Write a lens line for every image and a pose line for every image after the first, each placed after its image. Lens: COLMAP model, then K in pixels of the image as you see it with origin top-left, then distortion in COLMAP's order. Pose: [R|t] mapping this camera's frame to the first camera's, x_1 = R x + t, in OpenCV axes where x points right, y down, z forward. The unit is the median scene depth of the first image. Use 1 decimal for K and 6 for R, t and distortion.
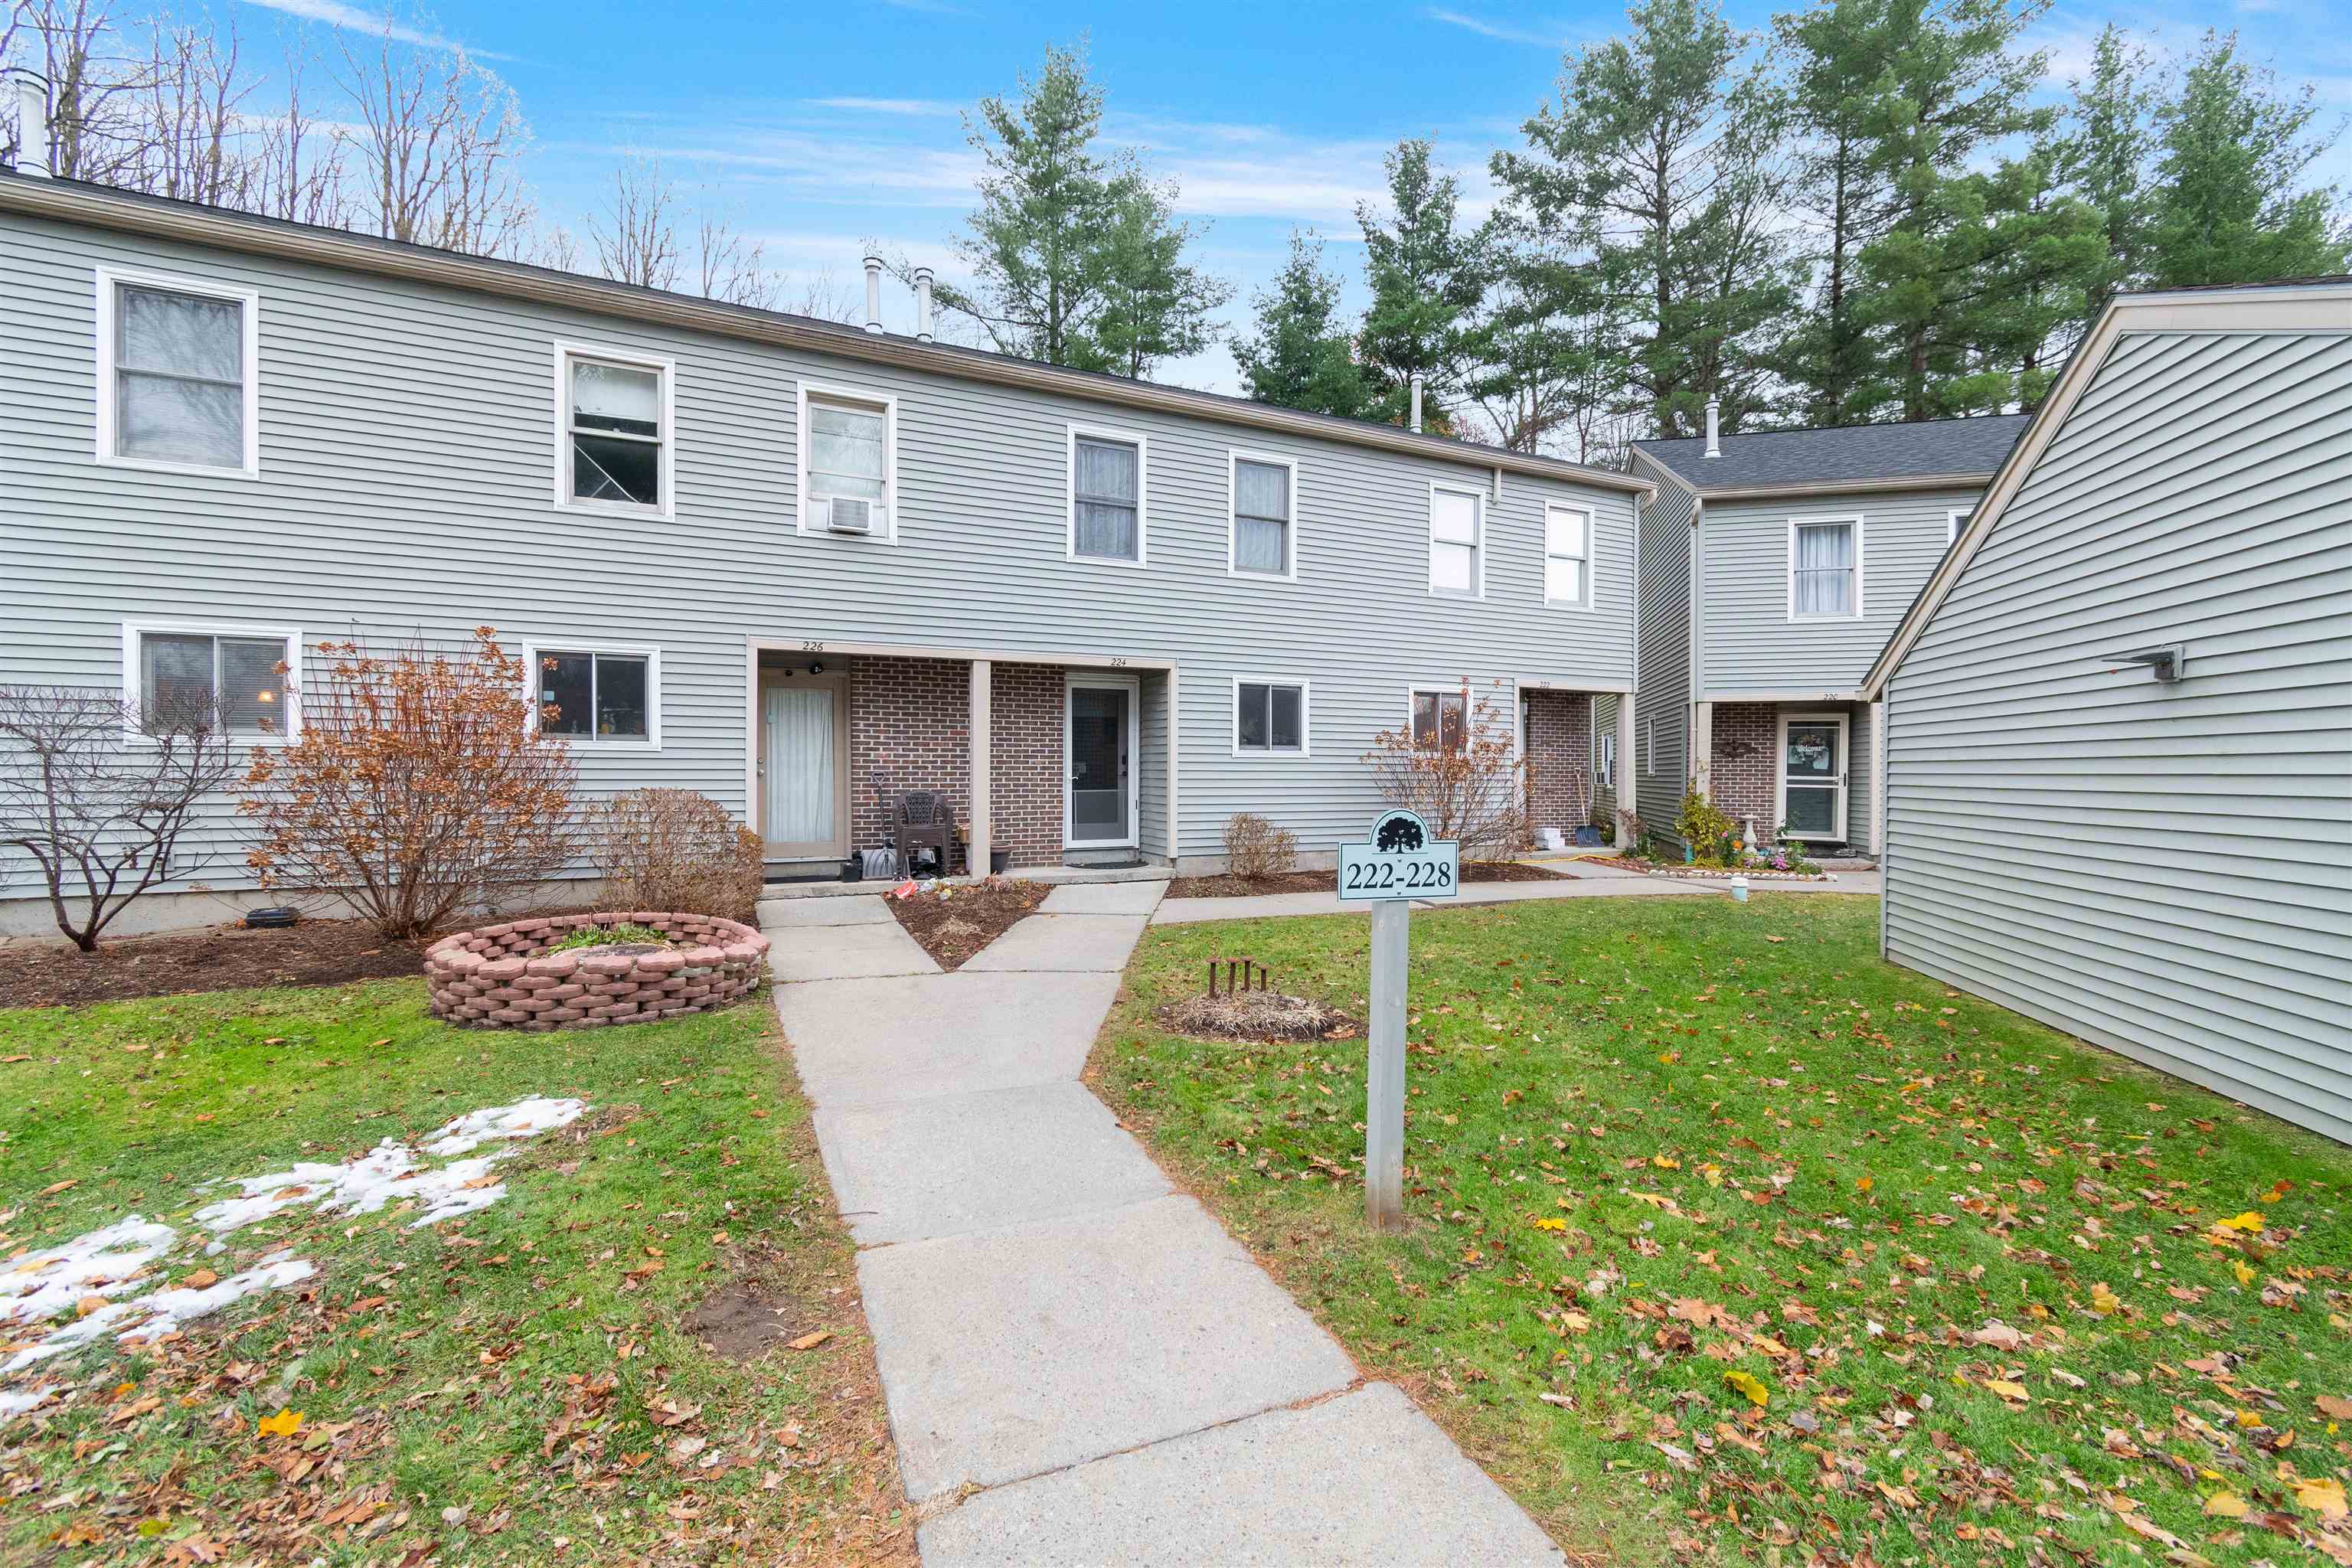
lens RADIAL K [[1041.3, 0, 1210.3], [0, 1041.3, 735.4], [0, 0, 1]] dist [-0.002401, -0.000231]
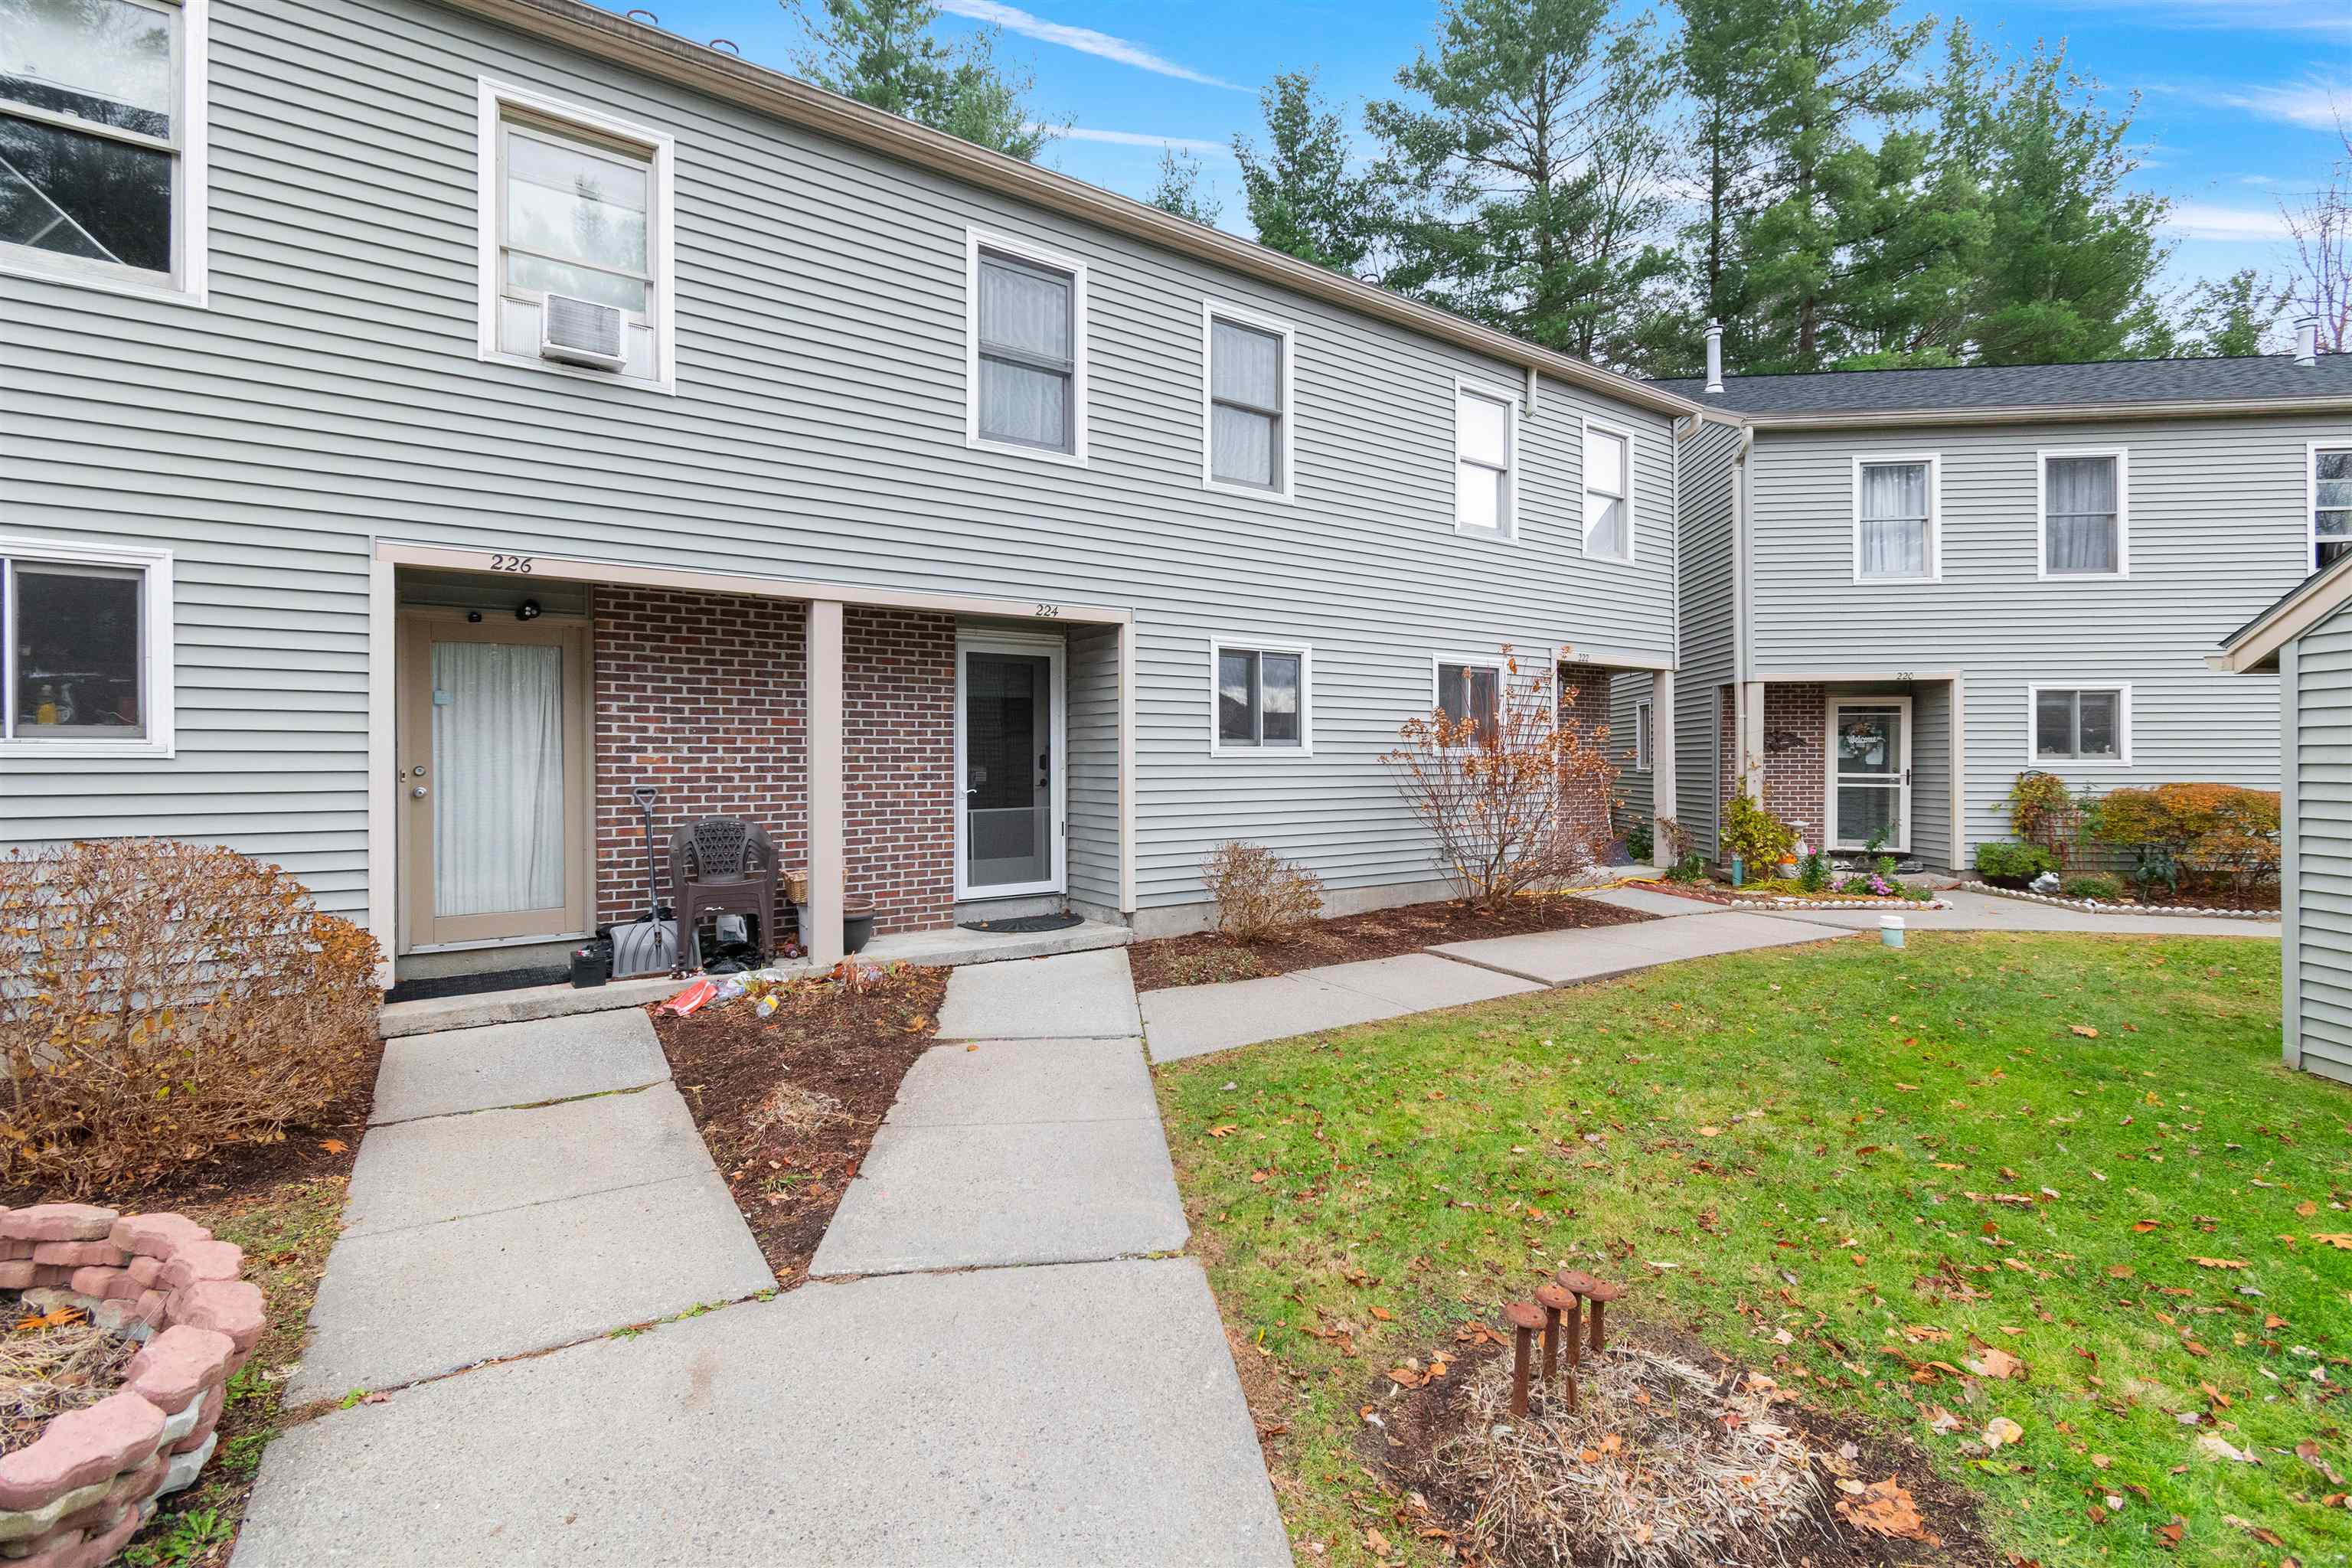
lens RADIAL K [[1065.8, 0, 1202.9], [0, 1065.8, 729.0], [0, 0, 1]] dist [0.001195, -0.000581]
pose [[0.988654, -0.002327, 0.150195, -0.088758], [0.001621, 0.999987, 0.004823, -0.000745], [-0.150204, -0.004525, 0.988645, 0.326065]]
